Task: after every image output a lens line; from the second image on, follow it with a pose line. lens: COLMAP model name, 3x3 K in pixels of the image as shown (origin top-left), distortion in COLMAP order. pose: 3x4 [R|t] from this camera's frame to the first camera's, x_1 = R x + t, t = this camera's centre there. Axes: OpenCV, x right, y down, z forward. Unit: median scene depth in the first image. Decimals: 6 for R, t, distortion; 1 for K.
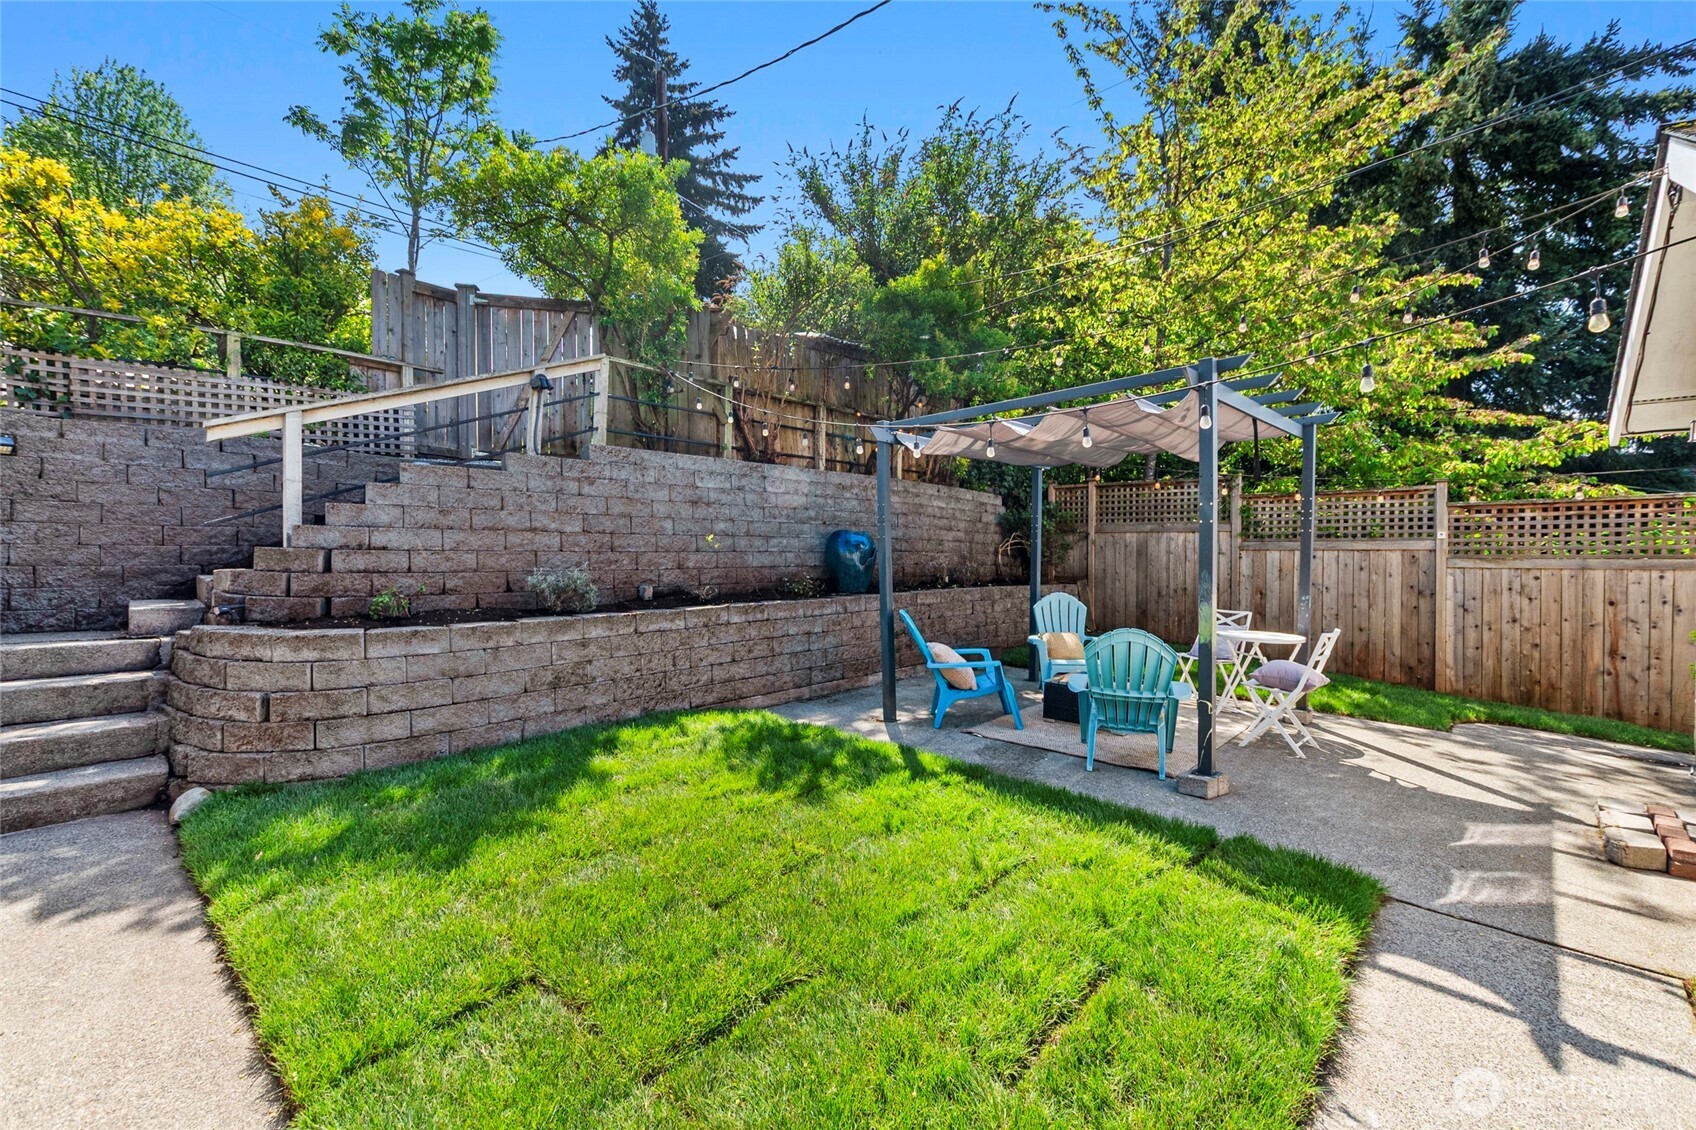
lens RADIAL K [[728.2, 0, 846.9], [0, 728.2, 573.9], [0, 0, 1]] dist [0.003834, -0.000732]
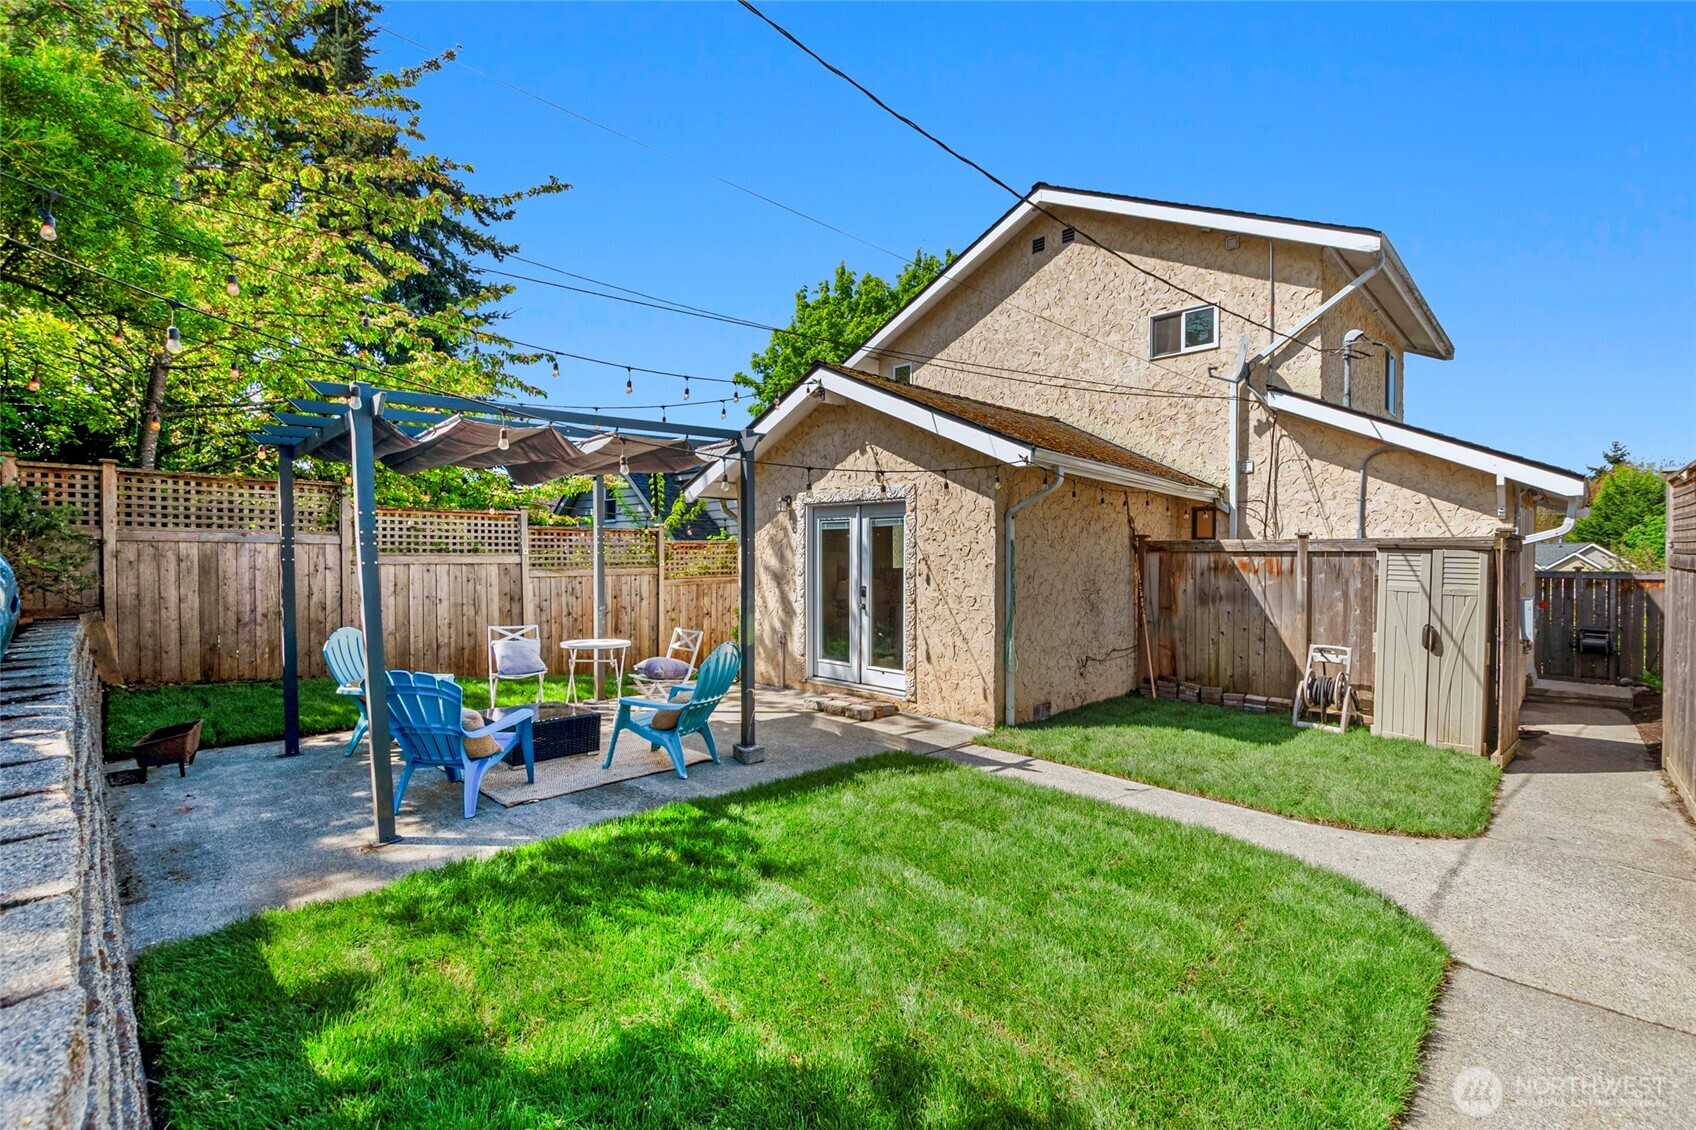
lens RADIAL K [[728.2, 0, 846.9], [0, 728.2, 573.9], [0, 0, 1]] dist [0.003834, -0.000732]
pose [[0.032926, -0.028497, 0.999051, -0.546618], [0.028701, 0.999208, 0.027556, -0.043302], [-0.999046, 0.027766, 0.033718, 0.523870]]
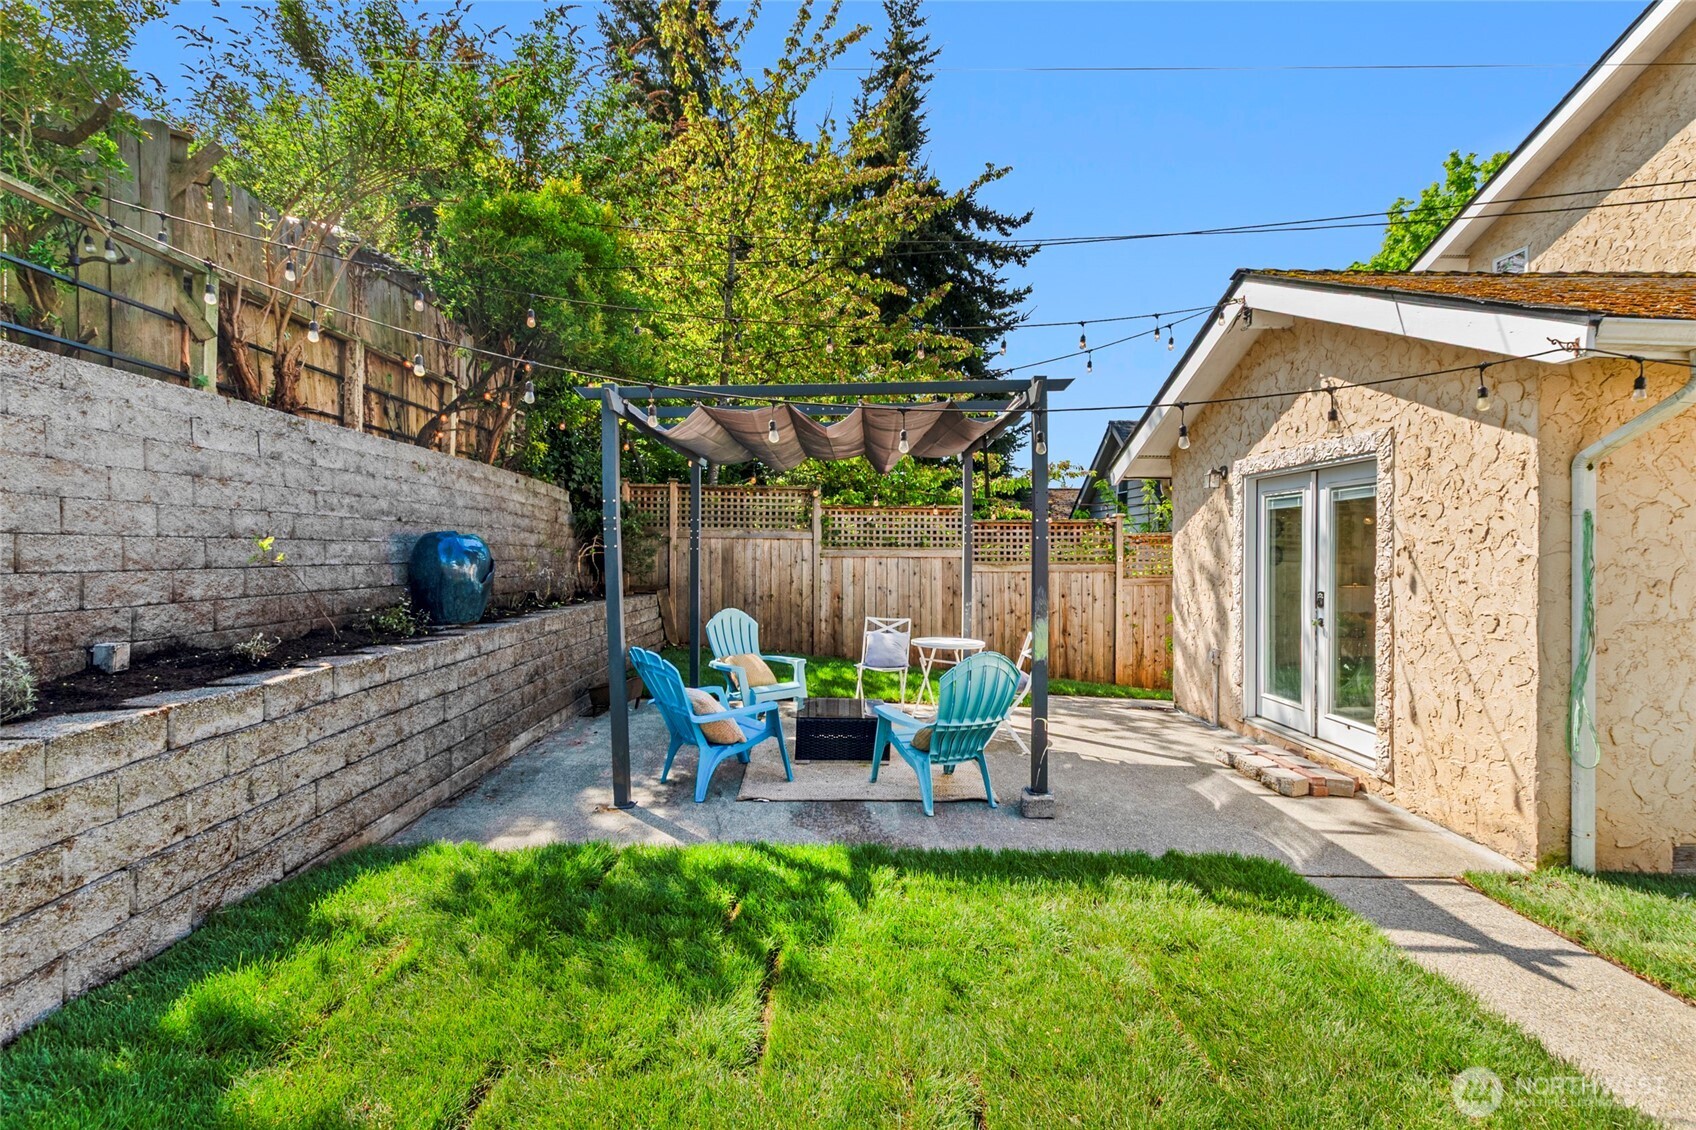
lens RADIAL K [[737.1, 0, 850.5], [0, 737.1, 560.6], [0, 0, 1]] dist [0.001626, -0.000653]
pose [[0.717228, -0.006007, 0.696813, -0.264875], [0.018673, 0.999769, -0.010601, -0.023322], [-0.696588, 0.020615, 0.717175, 0.308404]]
